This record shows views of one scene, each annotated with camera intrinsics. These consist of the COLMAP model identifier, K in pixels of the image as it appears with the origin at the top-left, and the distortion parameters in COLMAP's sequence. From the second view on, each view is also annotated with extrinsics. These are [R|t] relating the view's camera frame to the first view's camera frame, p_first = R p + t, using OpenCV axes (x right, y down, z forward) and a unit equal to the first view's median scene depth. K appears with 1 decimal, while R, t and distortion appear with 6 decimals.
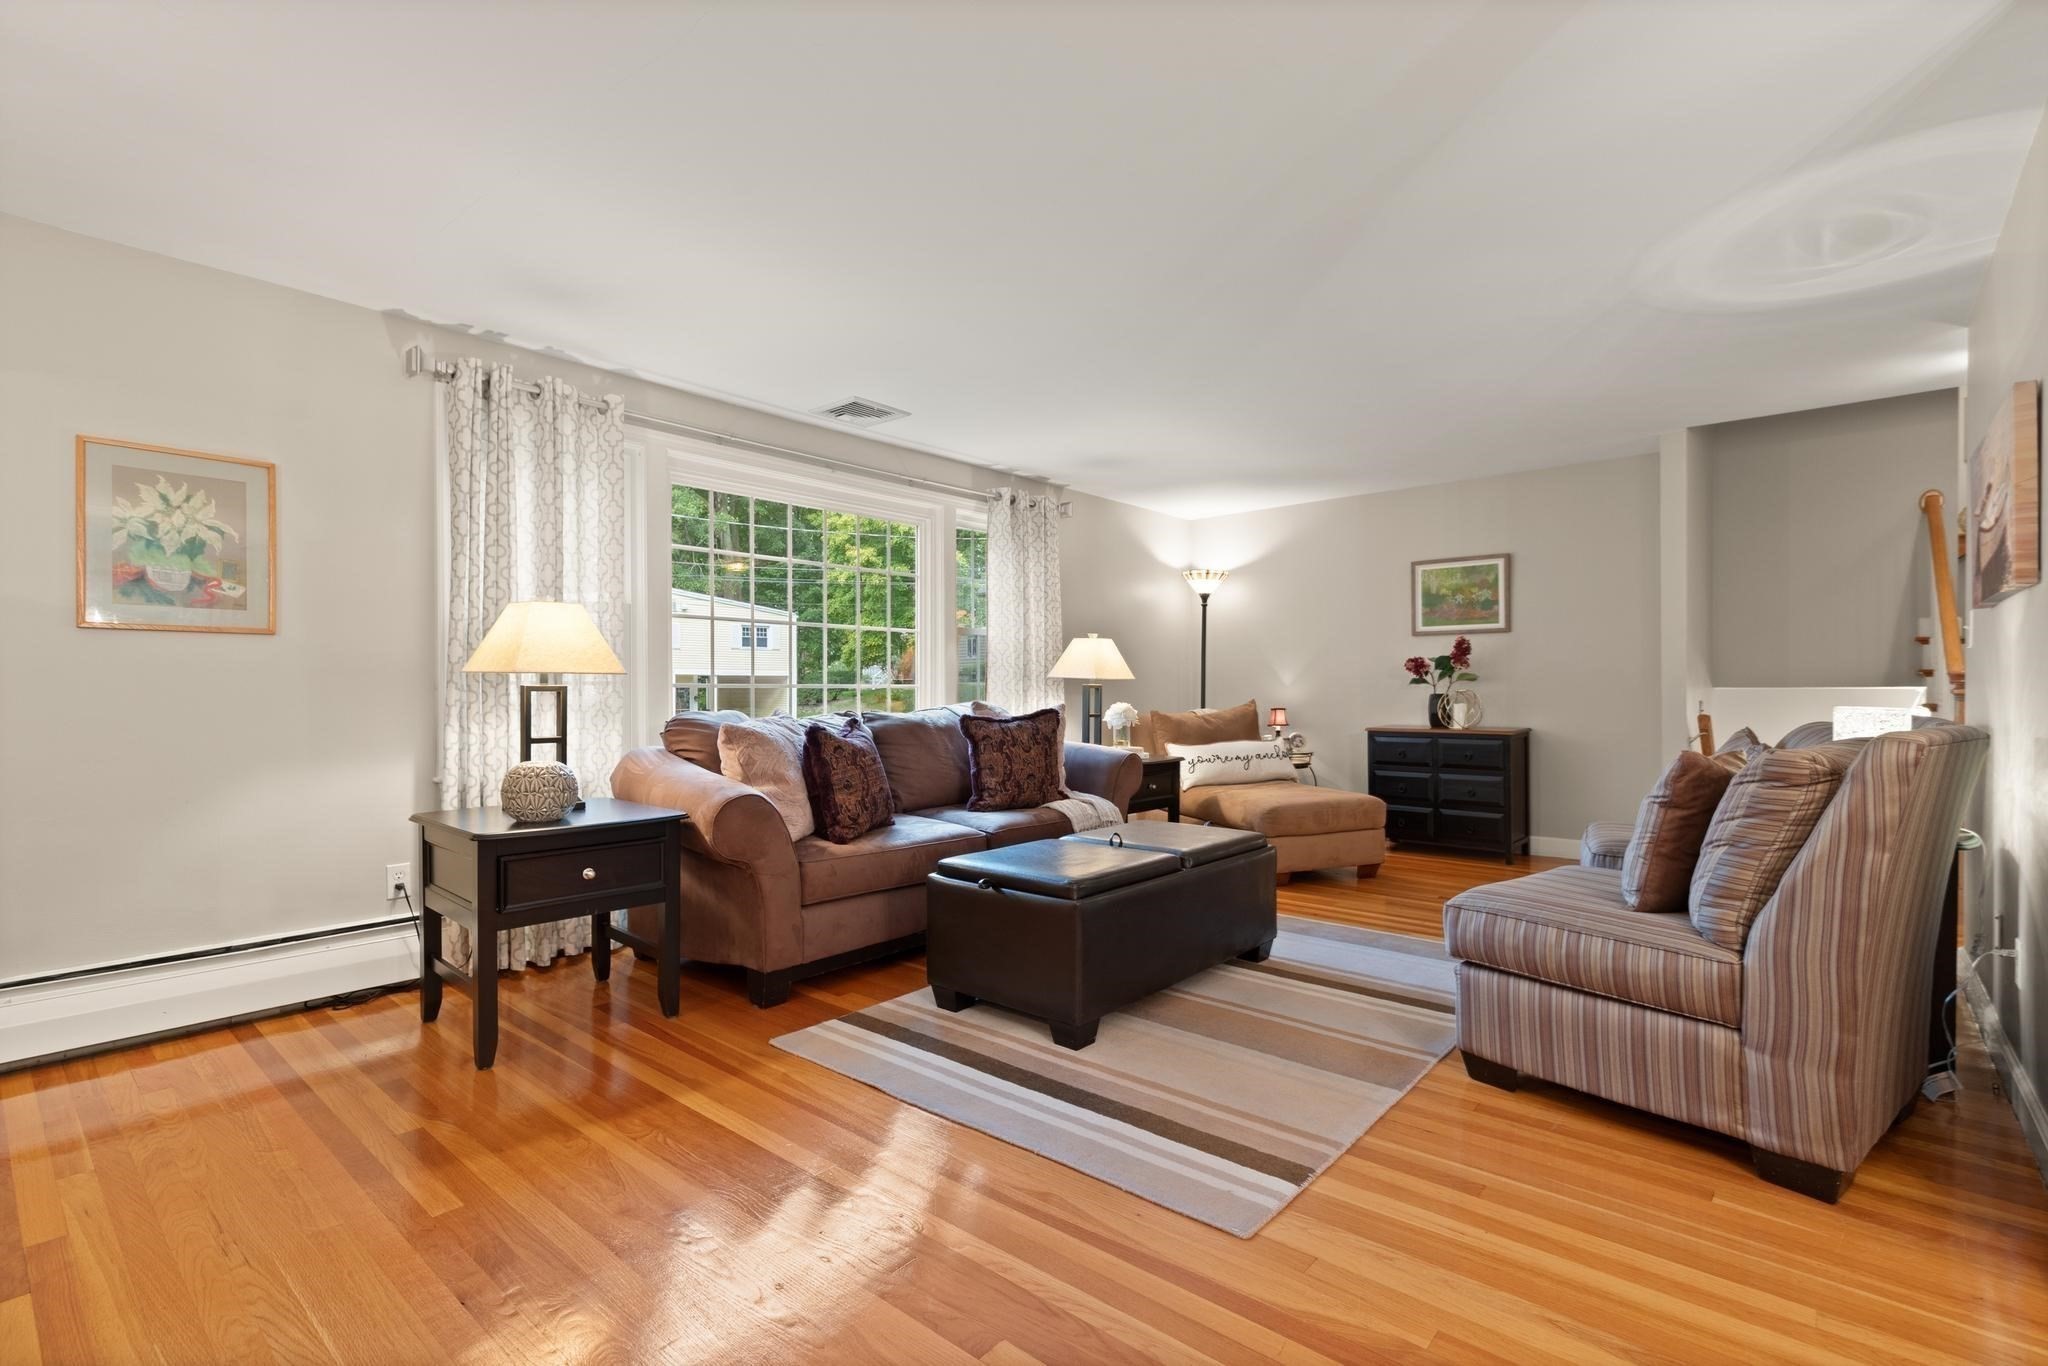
lens RADIAL K [[937.9, 0, 1027.1], [0, 937.9, 686.5], [0, 0, 1]] dist [0.006289, -0.001815]
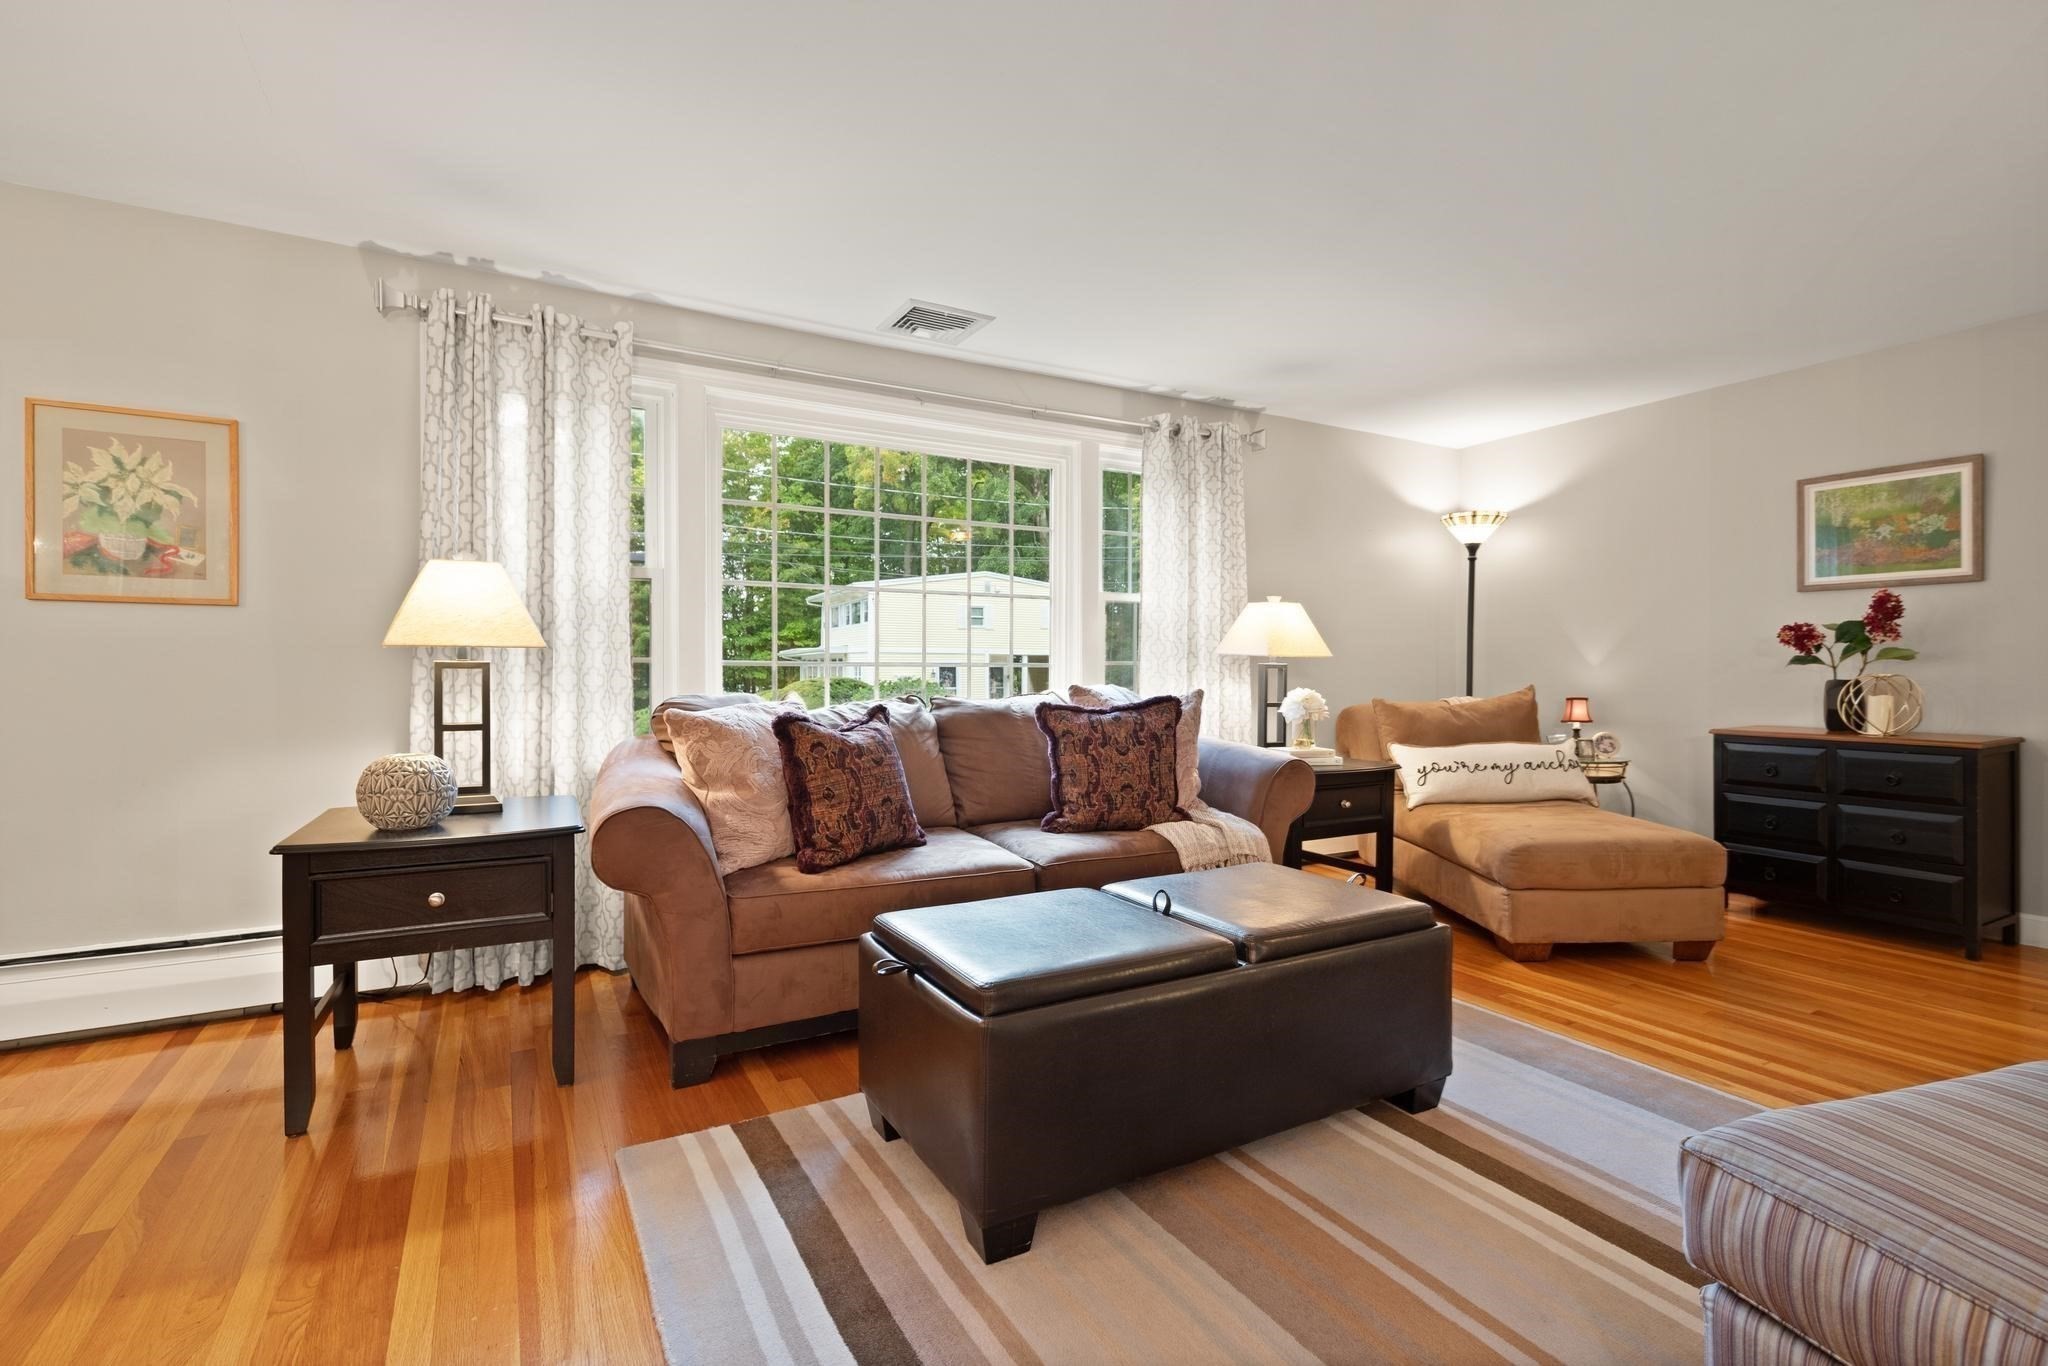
lens RADIAL K [[937.9, 0, 1038.9], [0, 937.9, 672.7], [0, 0, 1]] dist [0.006289, -0.001815]
pose [[0.943296, 0.006586, -0.331888, 0.215784], [-0.004317, 0.999962, 0.007573, 0.000127], [0.331925, -0.005711, 0.943288, 0.334273]]
